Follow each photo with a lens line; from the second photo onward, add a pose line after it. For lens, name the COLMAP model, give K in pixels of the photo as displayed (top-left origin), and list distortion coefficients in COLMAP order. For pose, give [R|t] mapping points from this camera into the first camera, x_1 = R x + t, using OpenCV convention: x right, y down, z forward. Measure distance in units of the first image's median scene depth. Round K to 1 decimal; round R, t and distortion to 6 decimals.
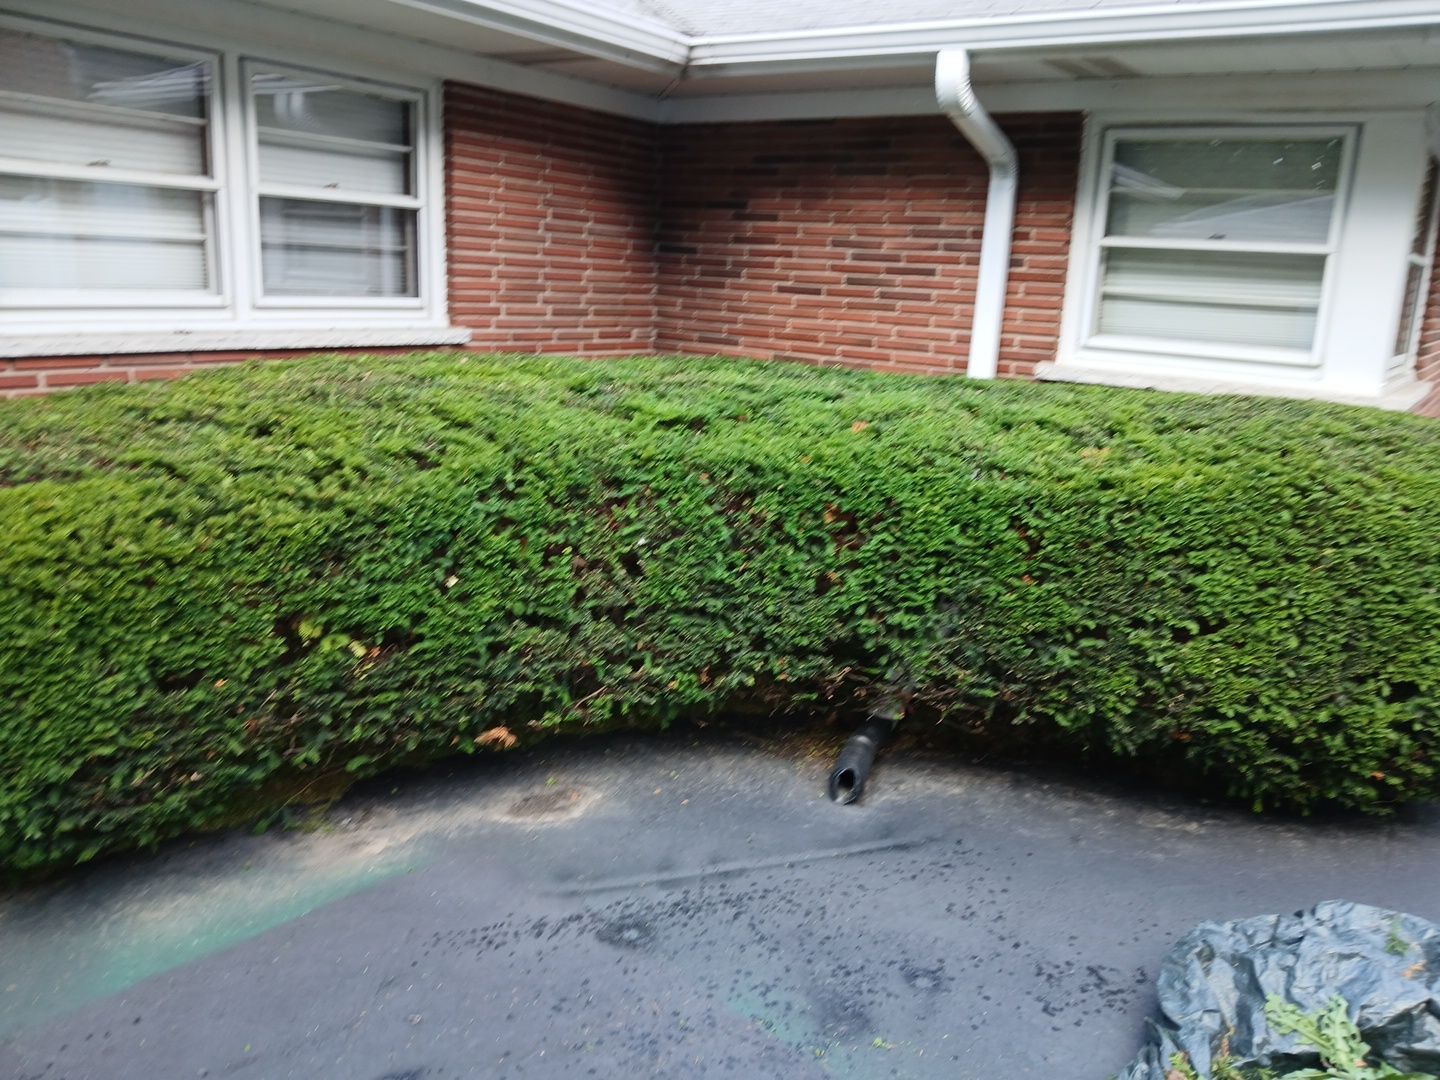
lens RADIAL K [[1125.3, 0, 707.3], [0, 1125.3, 529.6], [0, 0, 1]] dist [0.117326, -0.223946]
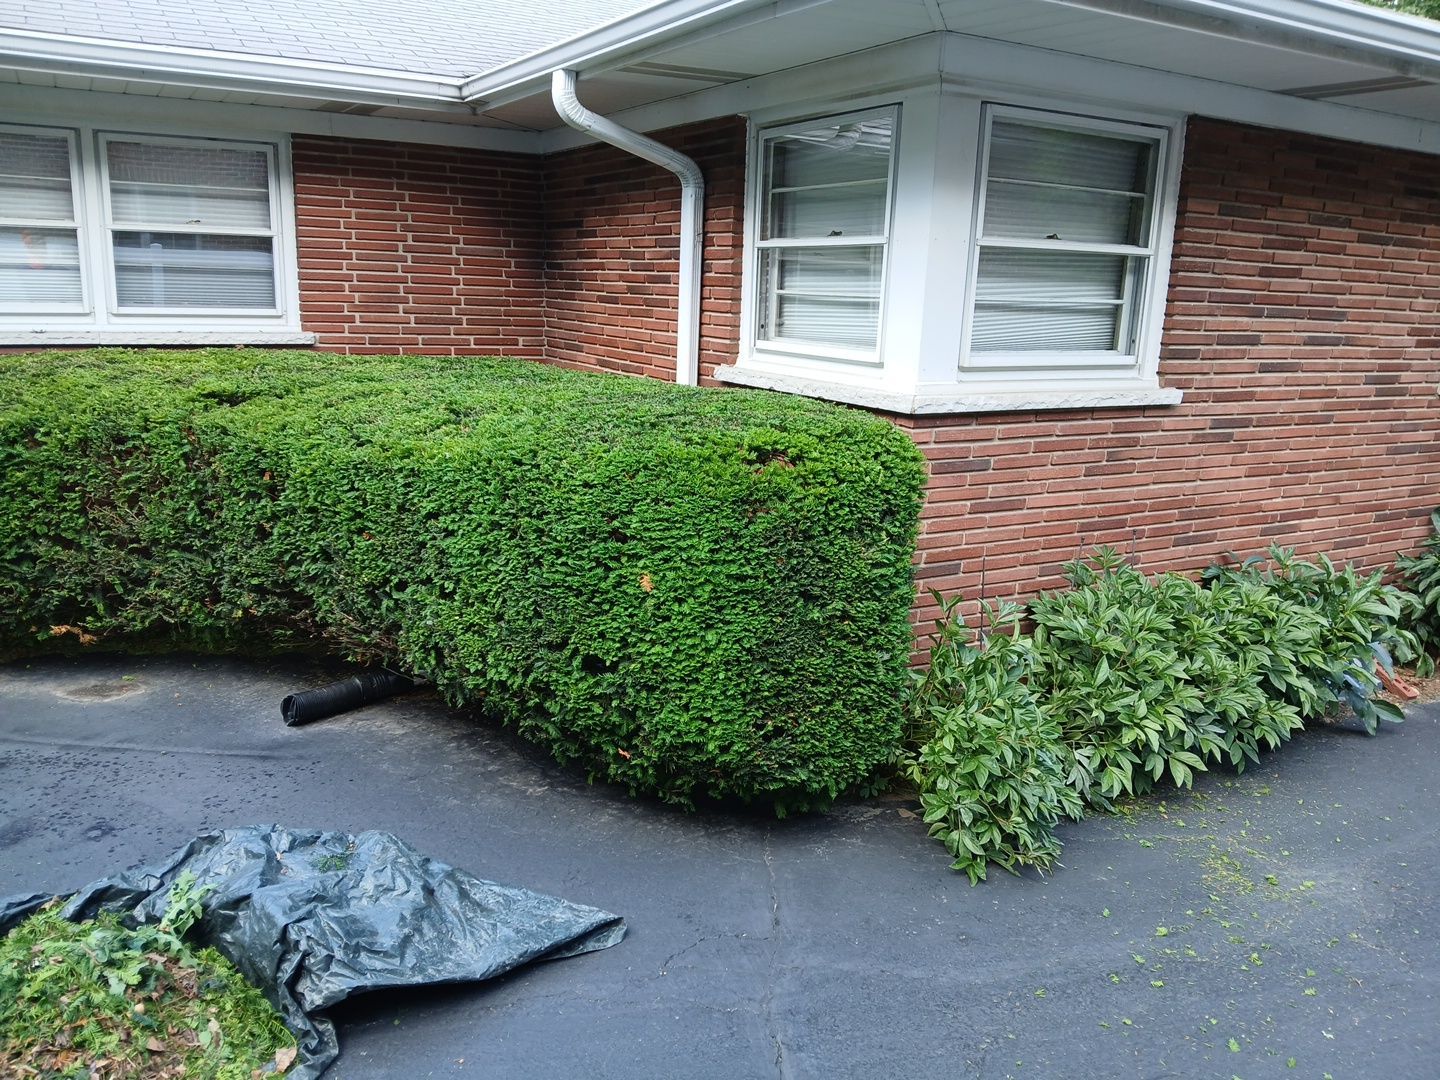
lens RADIAL K [[1118.1, 0, 720.0], [0, 1118.1, 540.0], [0, 0, 1]] dist [0.115106, -0.207667]
pose [[0.906911, 0.071425, -0.415223, 0.962081], [-0.080600, 0.996736, -0.004589, 0.021073], [0.413540, 0.037629, 0.909708, 0.110568]]
